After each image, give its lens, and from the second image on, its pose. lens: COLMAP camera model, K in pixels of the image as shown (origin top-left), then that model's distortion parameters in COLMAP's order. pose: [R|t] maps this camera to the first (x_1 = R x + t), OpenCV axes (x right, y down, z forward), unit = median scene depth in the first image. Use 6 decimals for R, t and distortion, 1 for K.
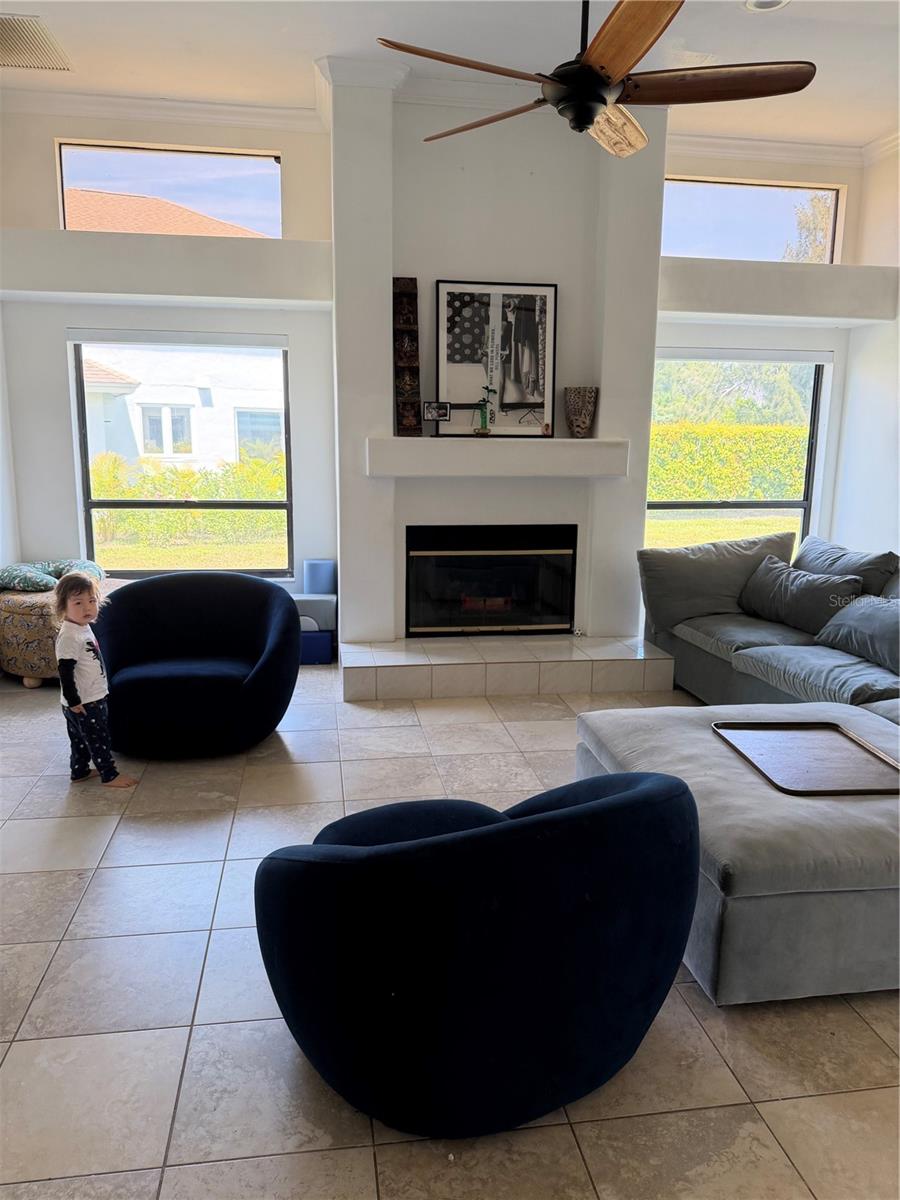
lens RADIAL K [[865.1, 0, 450.0], [0, 865.1, 600.0], [0, 0, 1]] dist [0.051747, -0.060779]
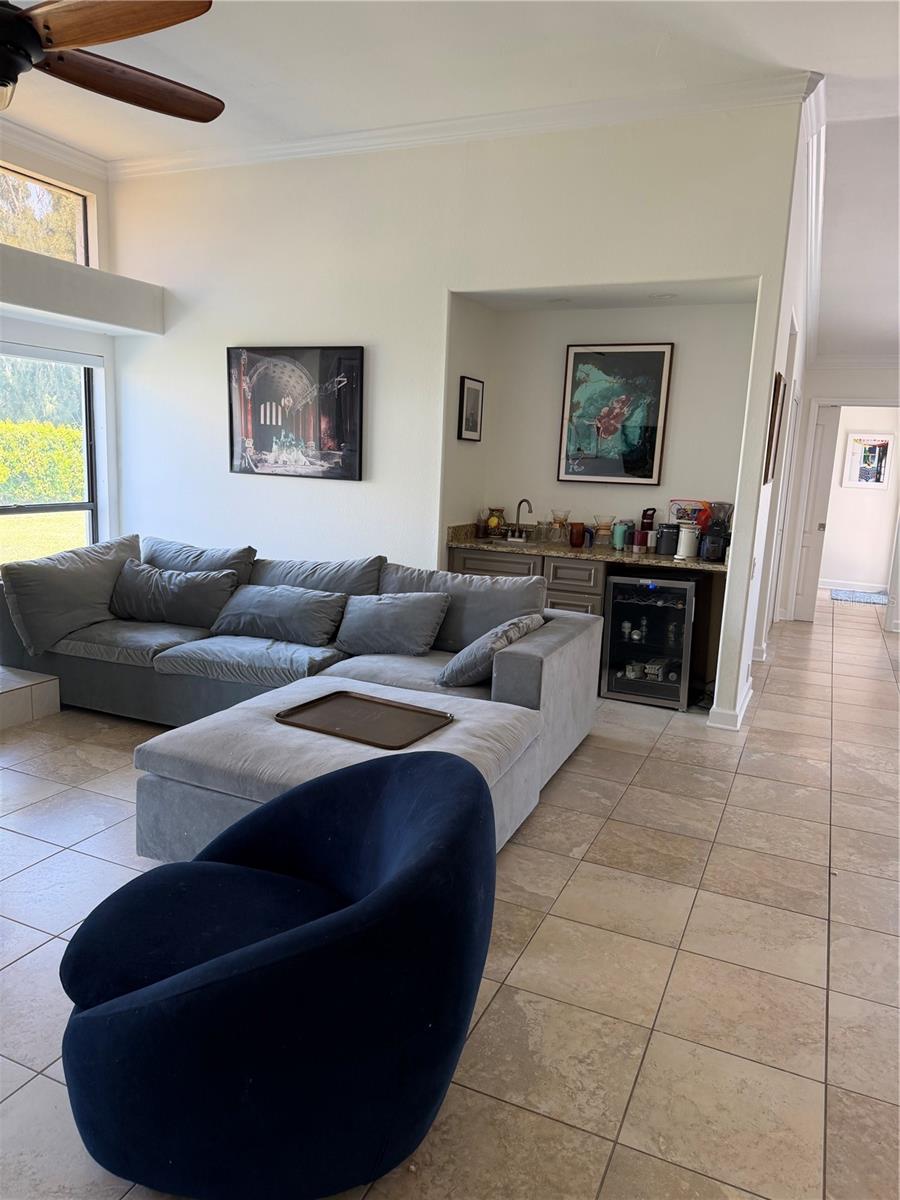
lens RADIAL K [[865.1, 0, 450.0], [0, 865.1, 600.0], [0, 0, 1]] dist [0.051747, -0.060779]
pose [[0.532197, -0.128562, 0.836803, -0.345141], [0.121744, 0.989752, 0.074632, -0.040512], [-0.837822, 0.062157, 0.542394, 0.172562]]
